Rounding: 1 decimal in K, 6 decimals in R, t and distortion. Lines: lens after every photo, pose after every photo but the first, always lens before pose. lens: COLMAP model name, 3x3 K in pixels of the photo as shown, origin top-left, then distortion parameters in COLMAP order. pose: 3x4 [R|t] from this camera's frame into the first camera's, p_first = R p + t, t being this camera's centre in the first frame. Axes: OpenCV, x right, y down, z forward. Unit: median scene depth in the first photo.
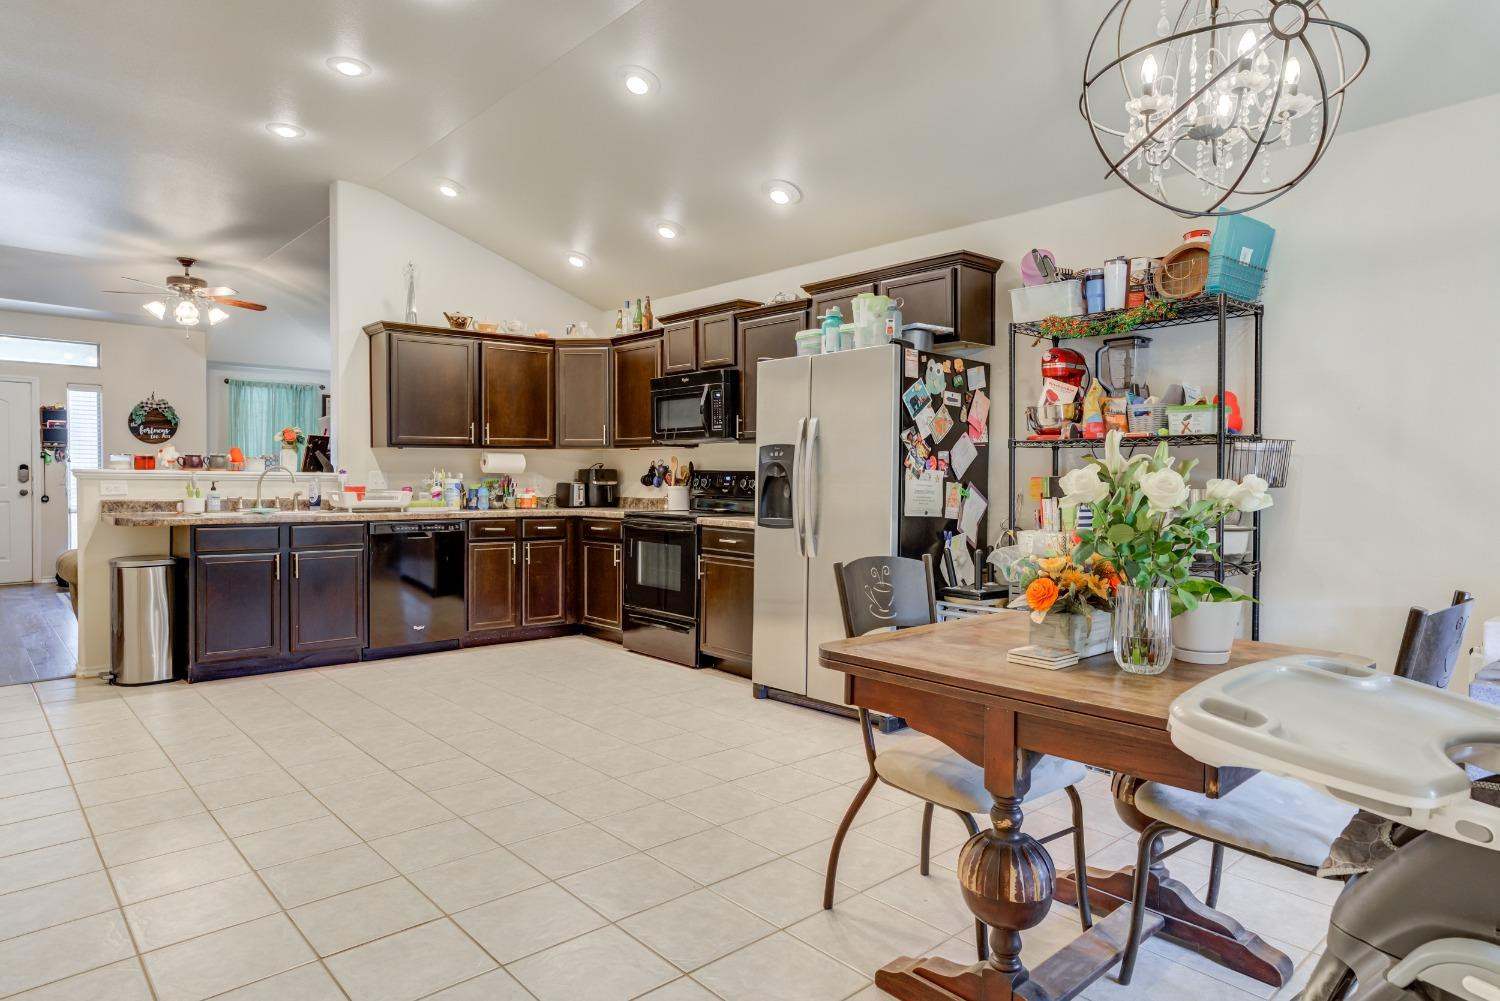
lens RADIAL K [[875.6, 0, 750.0], [0, 875.6, 500.5], [0, 0, 1]] dist [-0.002675, 0.001753]
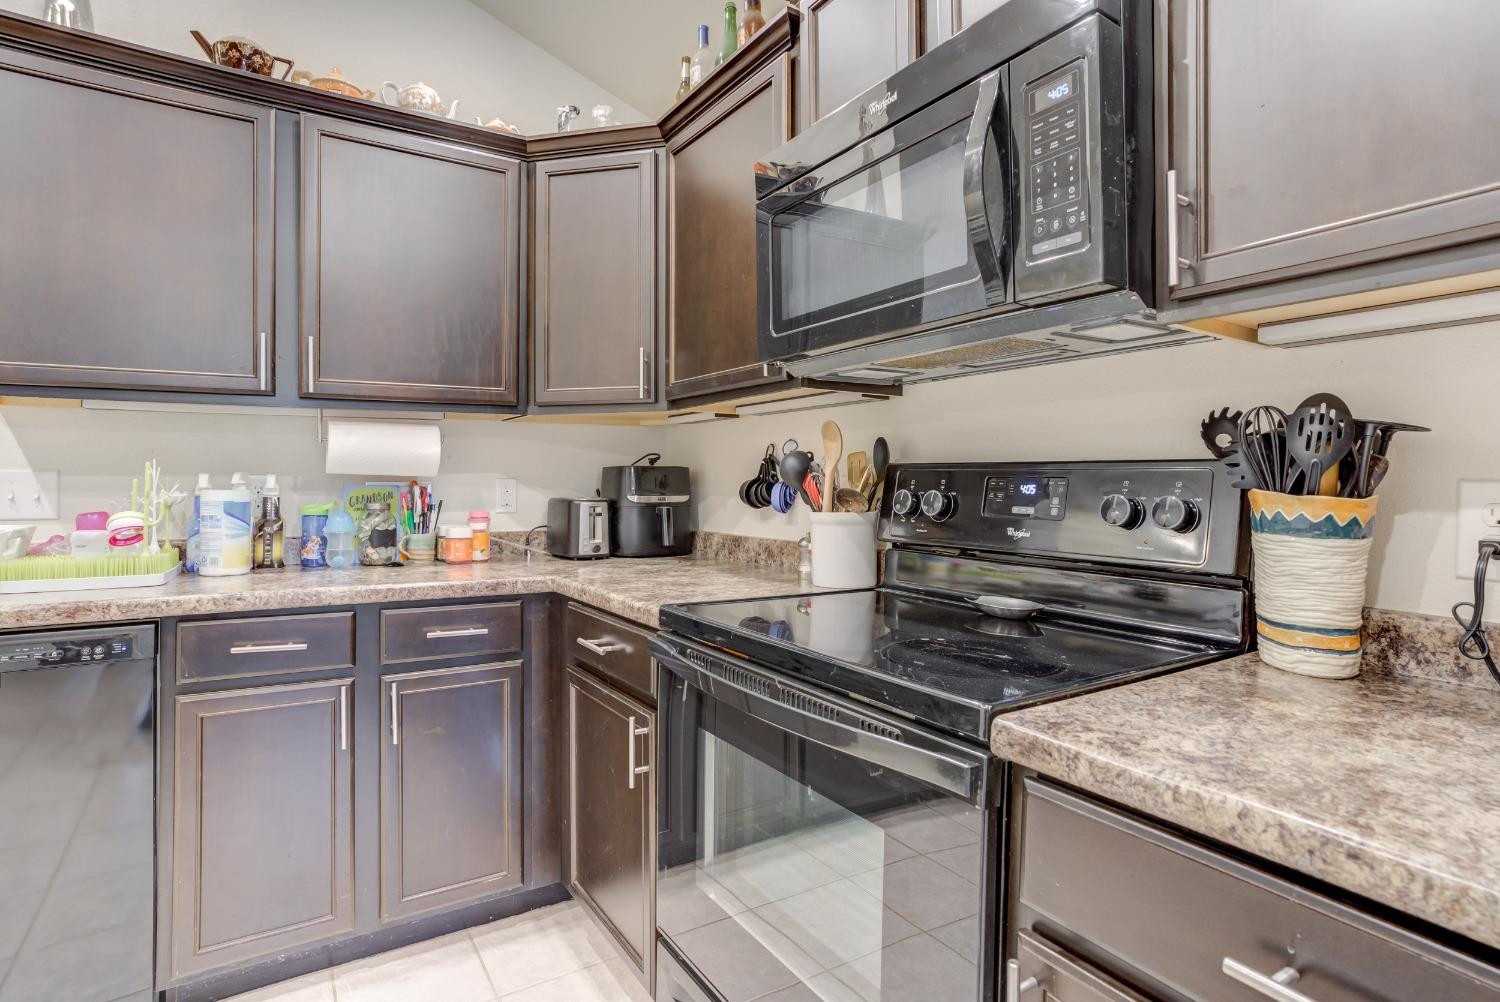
lens RADIAL K [[758.0, 0, 748.1], [0, 758.0, 486.9], [0, 0, 1]] dist [-0.058419, 0.035718]
pose [[0.986340, -0.000086, -0.164722, -0.069690], [-0.003955, 0.999699, -0.024204, -0.018837], [0.164675, 0.024524, 0.986043, 0.709693]]
